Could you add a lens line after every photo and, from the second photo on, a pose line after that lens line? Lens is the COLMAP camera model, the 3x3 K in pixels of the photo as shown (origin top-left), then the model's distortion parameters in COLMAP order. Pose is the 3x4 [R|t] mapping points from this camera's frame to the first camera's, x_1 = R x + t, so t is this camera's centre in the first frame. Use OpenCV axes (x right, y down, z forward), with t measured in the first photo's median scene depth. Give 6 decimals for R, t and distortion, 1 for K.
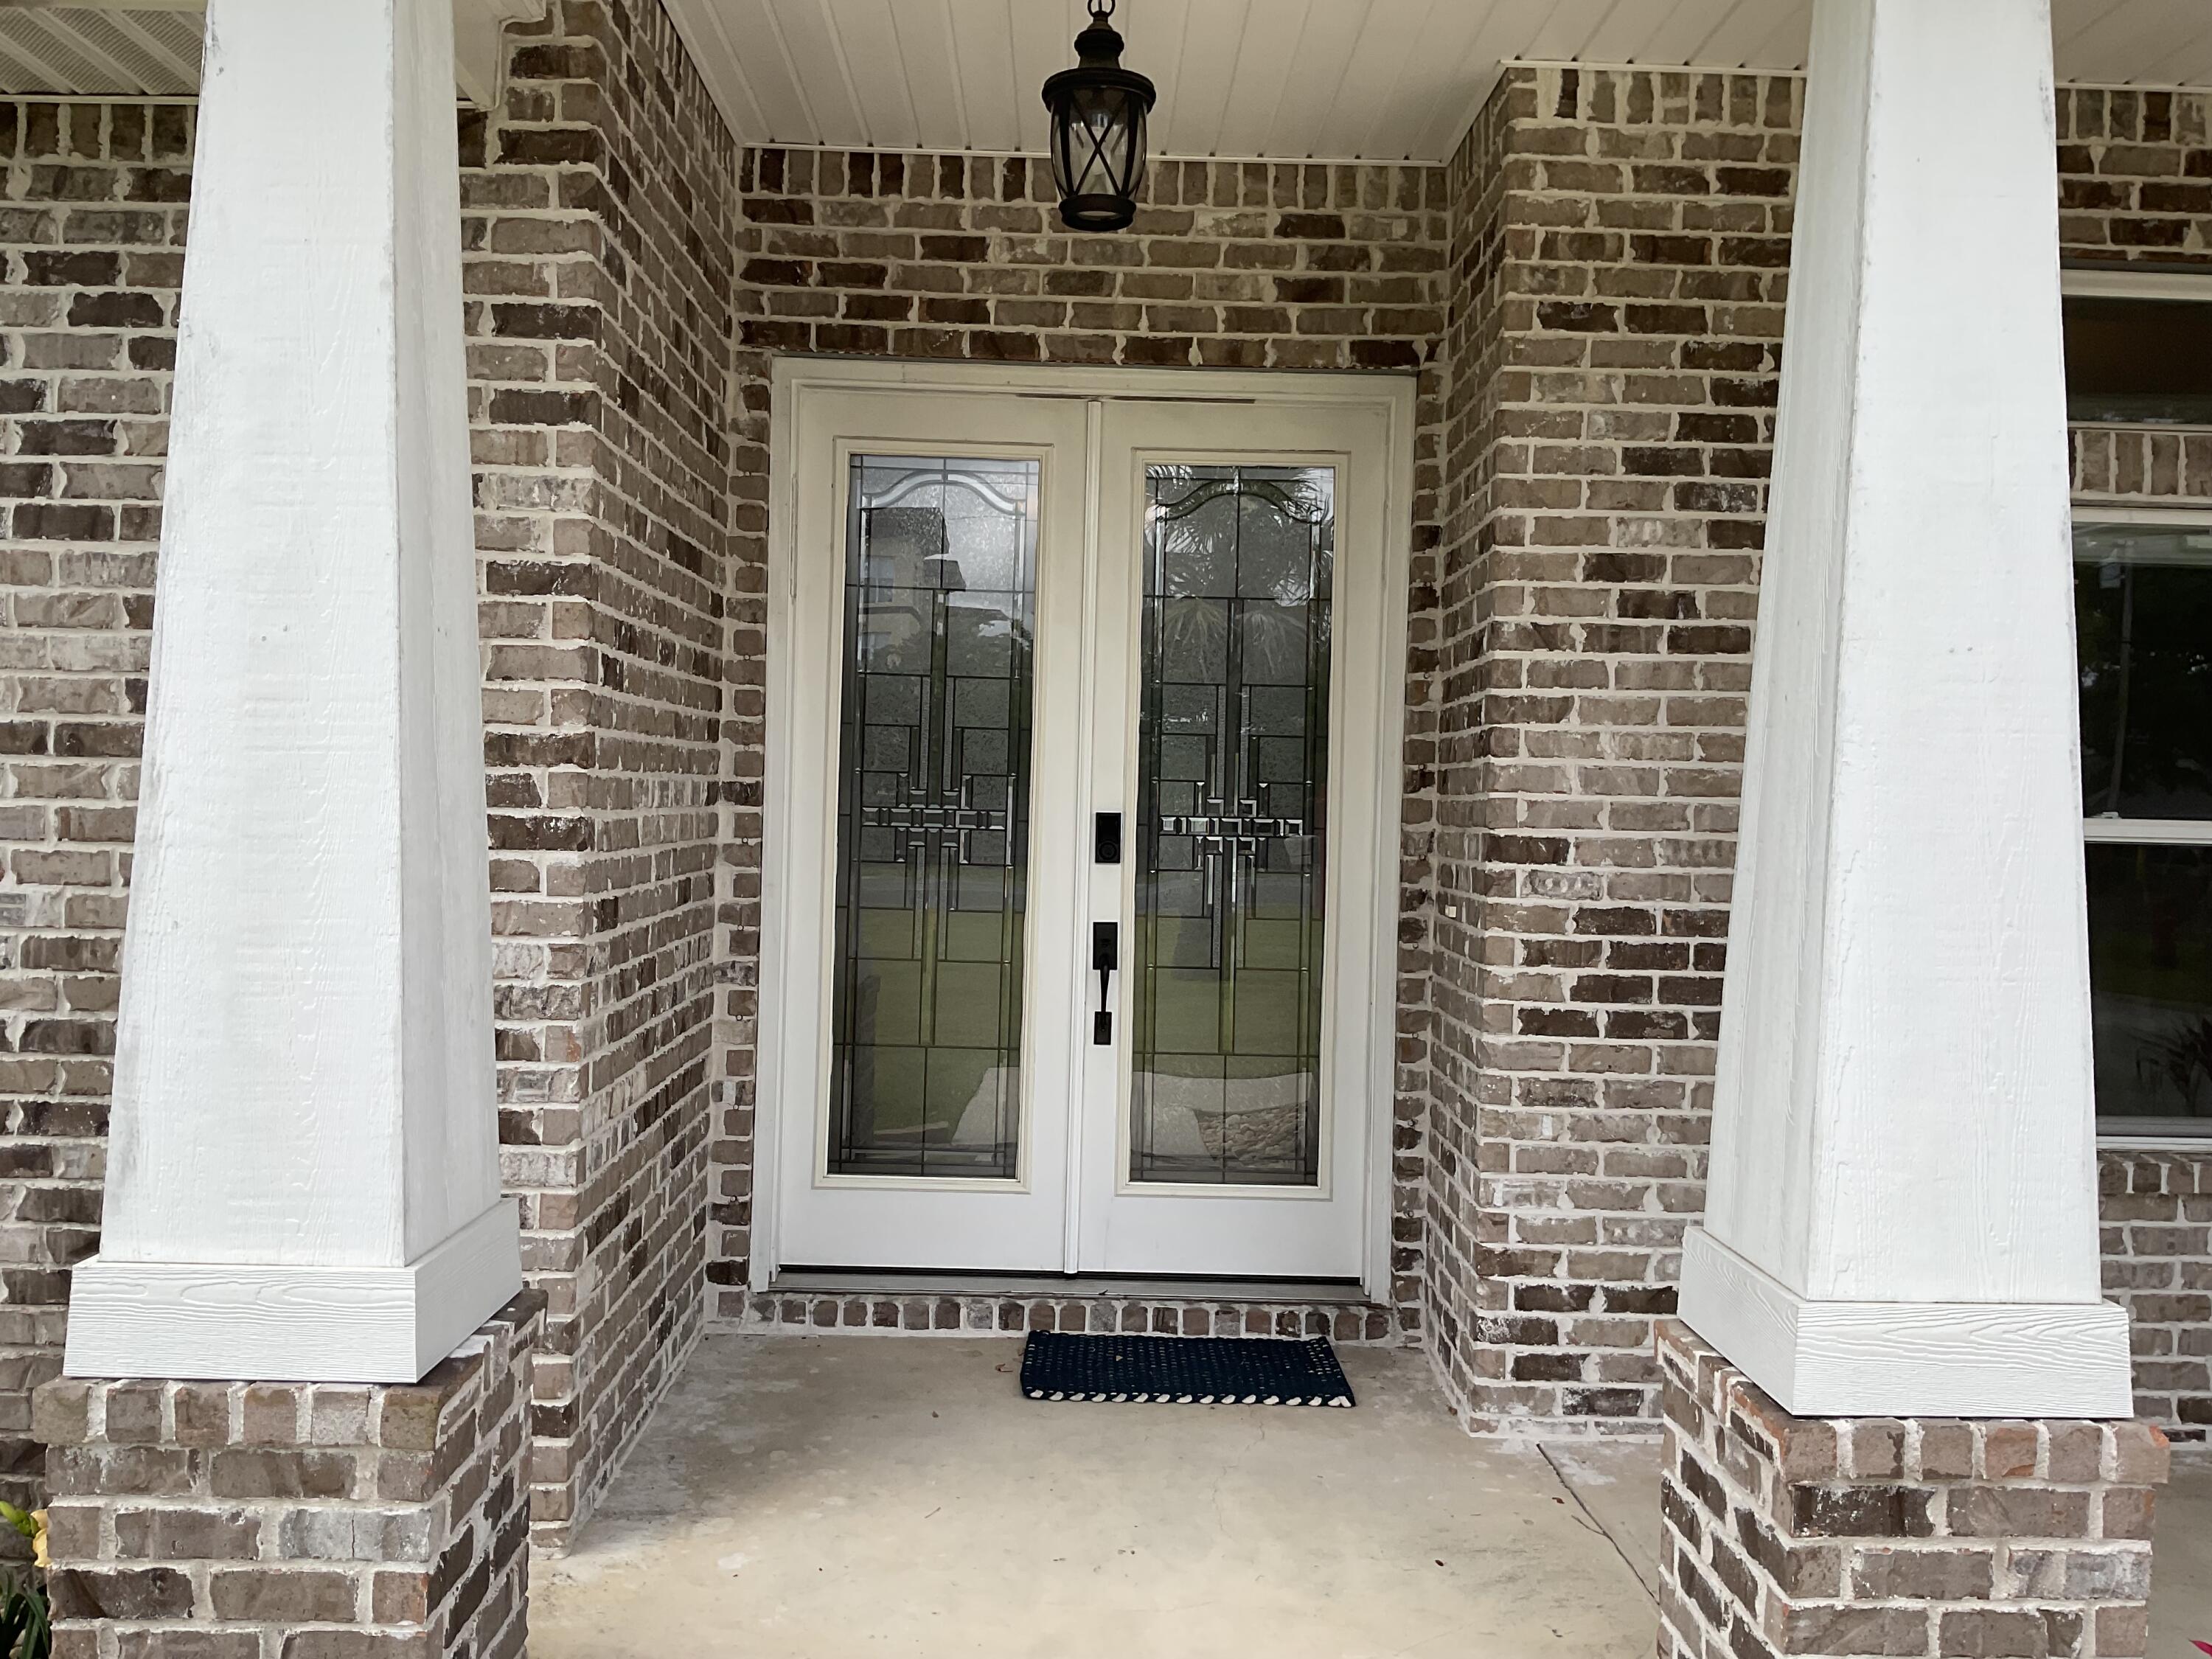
lens RADIAL K [[1879.1, 0, 1104.8], [0, 1879.1, 827.1], [0, 0, 1]] dist [0.000774, 0.000585]
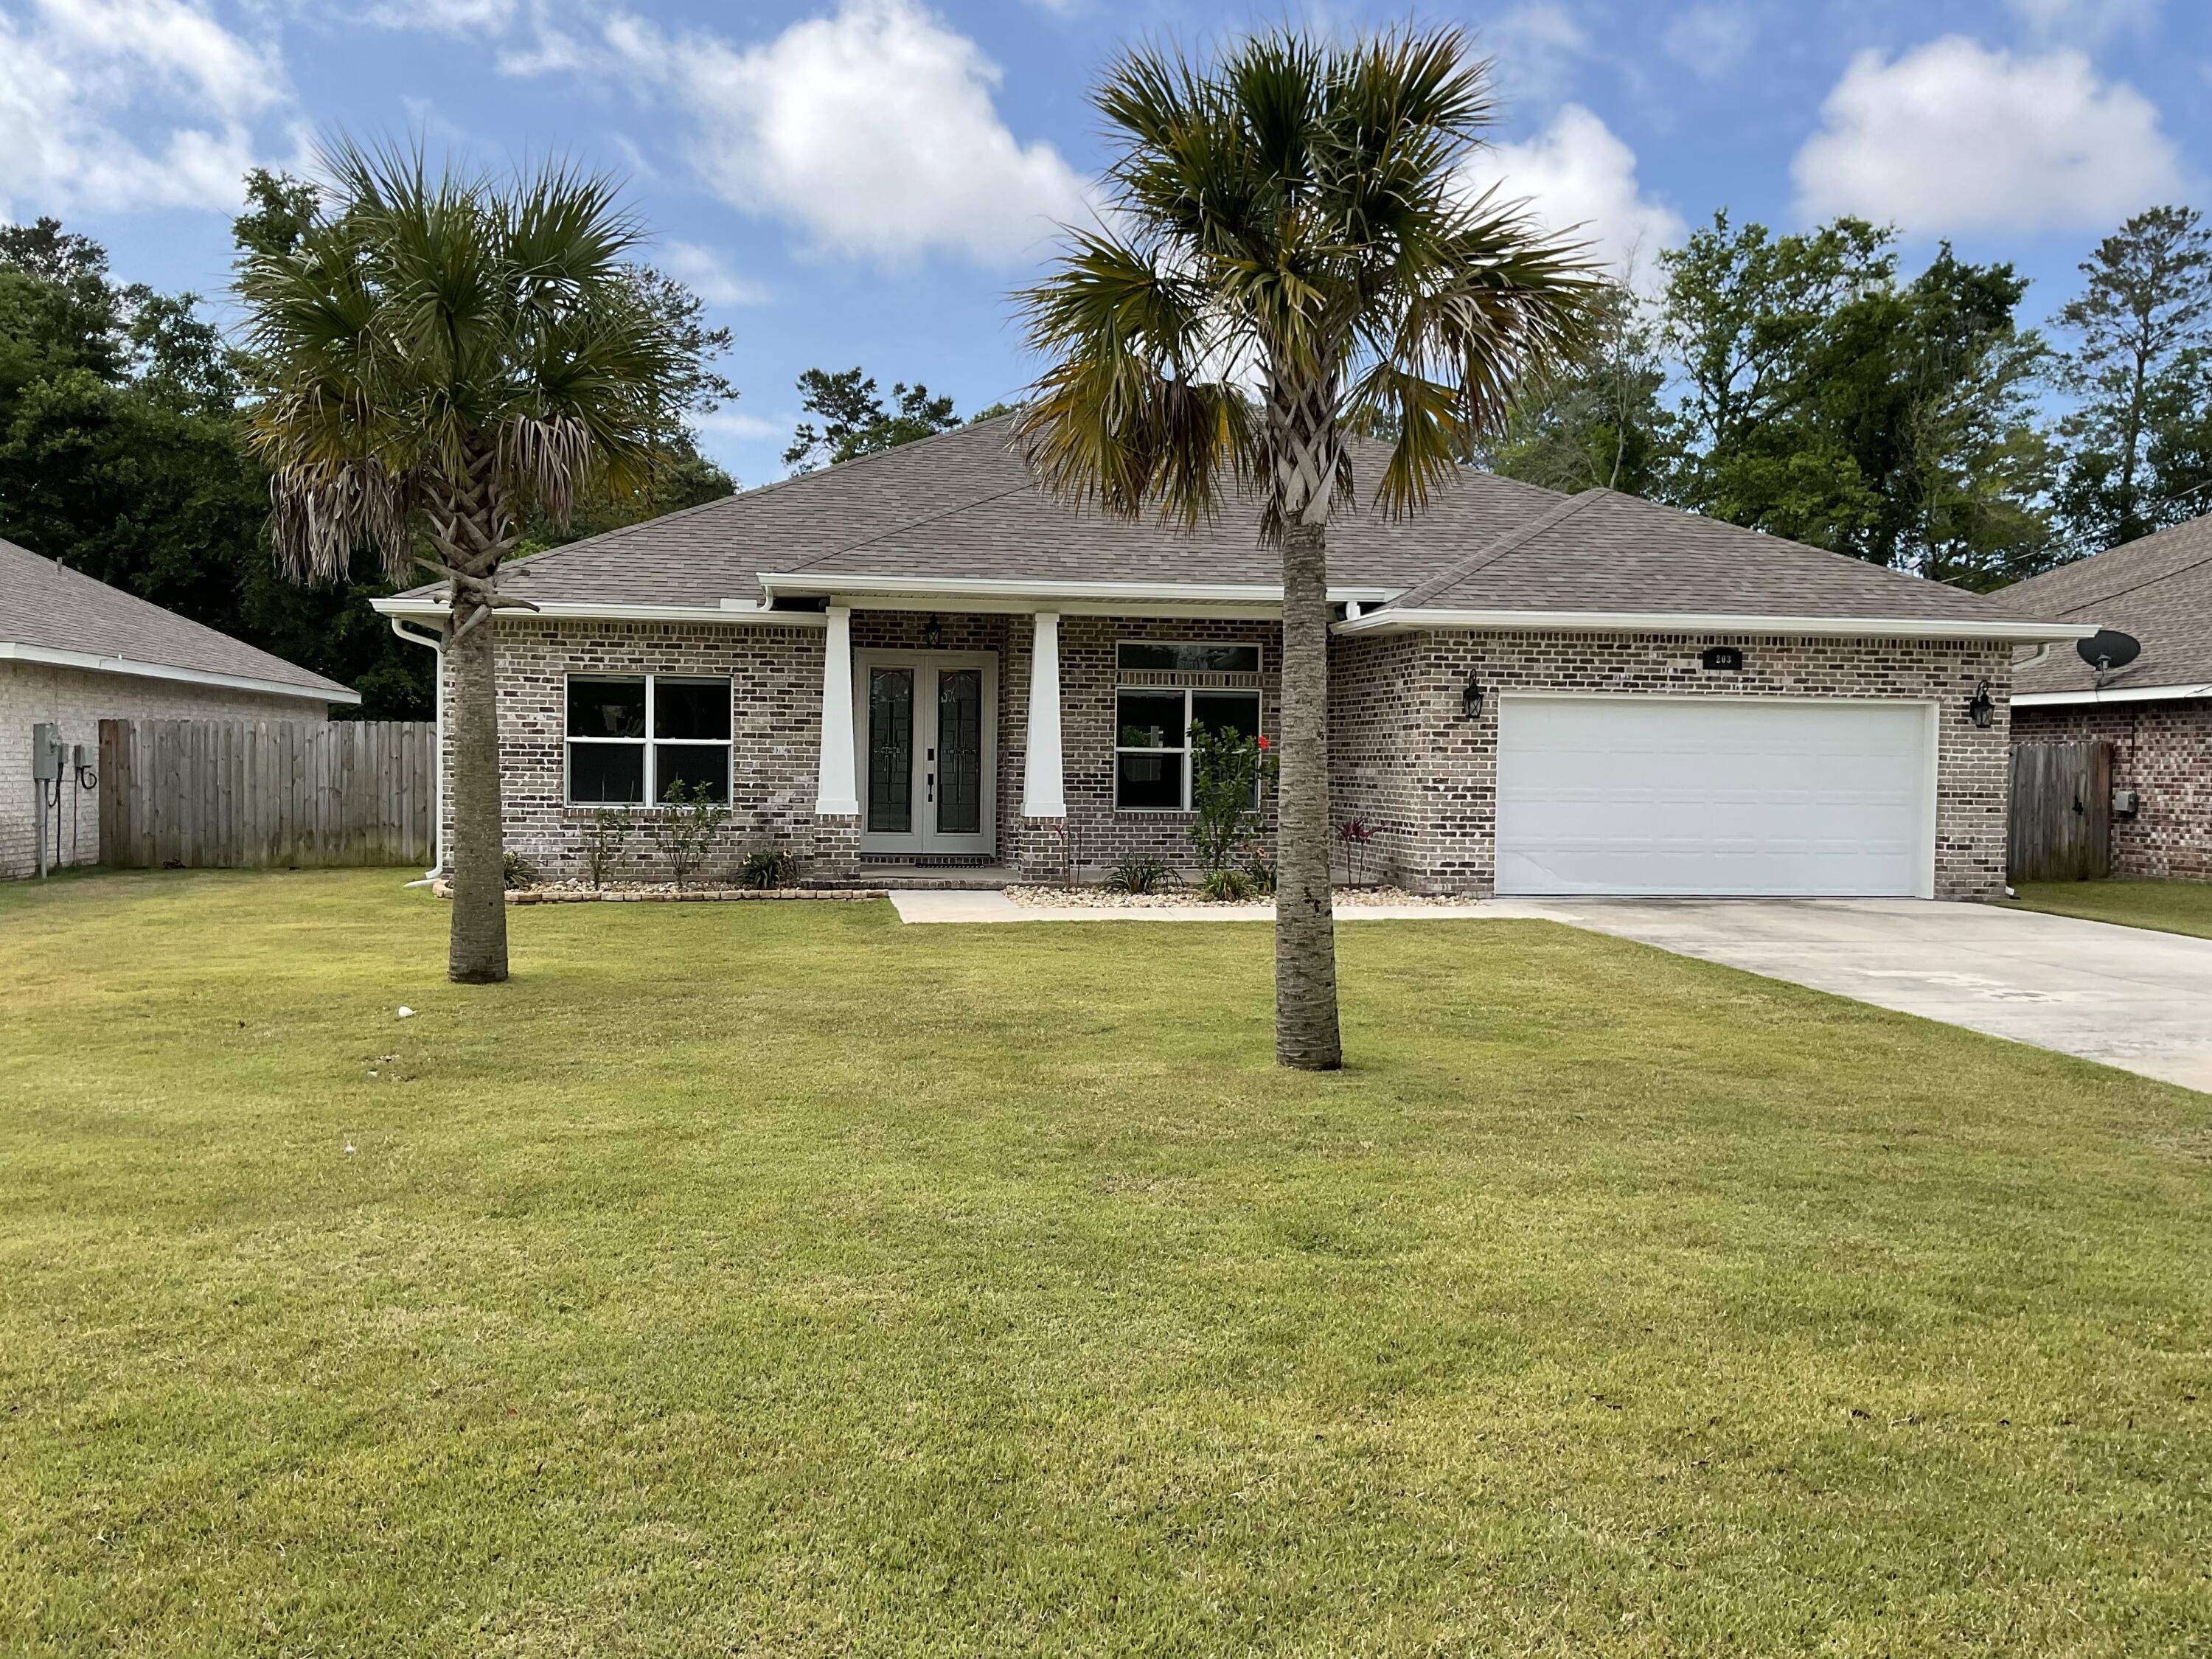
lens RADIAL K [[1879.1, 0, 1104.8], [0, 1879.1, 827.1], [0, 0, 1]] dist [0.000774, 0.000585]
pose [[0.991000, -0.015255, 0.132986, -0.188990], [0.012961, 0.999752, 0.018092, 0.104848], [-0.133229, -0.016206, 0.990953, -3.529239]]
